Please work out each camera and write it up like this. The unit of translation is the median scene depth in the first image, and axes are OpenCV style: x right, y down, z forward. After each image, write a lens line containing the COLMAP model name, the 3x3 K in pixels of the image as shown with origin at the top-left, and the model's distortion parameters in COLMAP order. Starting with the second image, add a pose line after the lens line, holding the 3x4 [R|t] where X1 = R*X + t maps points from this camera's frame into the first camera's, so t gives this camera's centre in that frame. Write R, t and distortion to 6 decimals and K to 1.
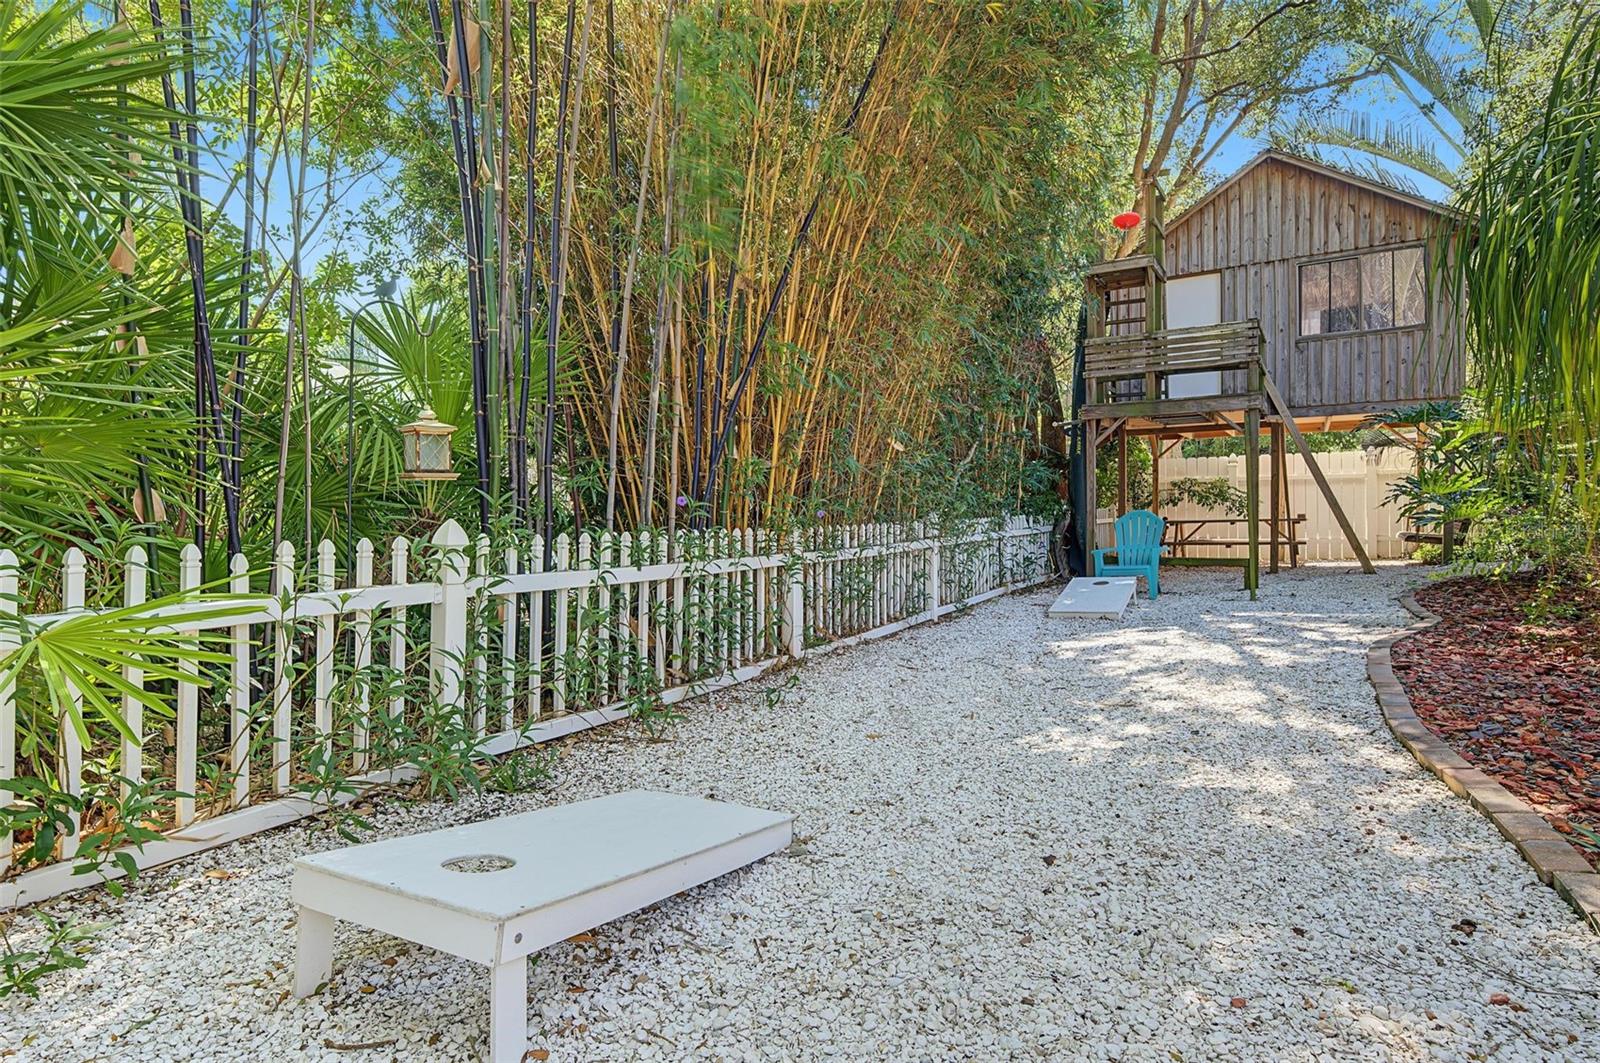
lens RADIAL K [[822.8, 0, 787.5], [0, 822.8, 520.3], [0, 0, 1]] dist [0.001995, 0.000629]
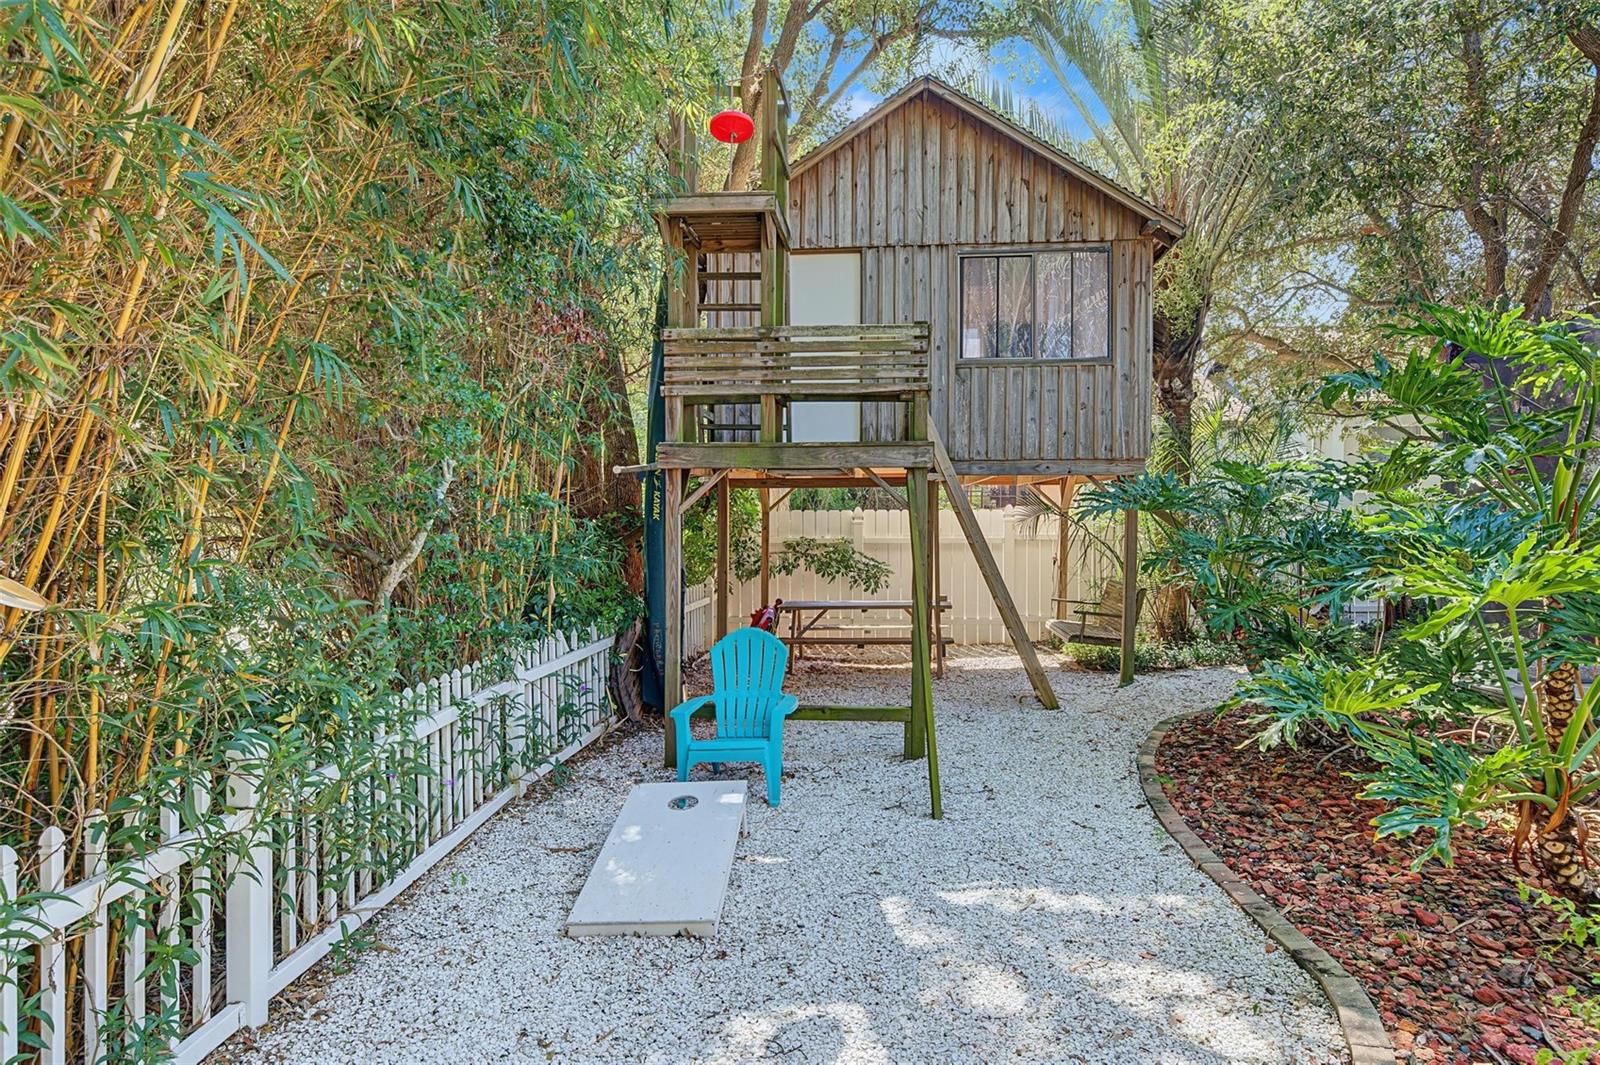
lens RADIAL K [[916.0, 0, 800.6], [0, 916.0, 538.0], [0, 0, 1]] dist [0.006503, 0.000243]
pose [[0.890564, 0.004254, 0.454838, 0.148226], [-0.004819, 0.999988, 0.000084, -0.070692], [-0.454832, -0.002266, 0.890574, 0.367244]]
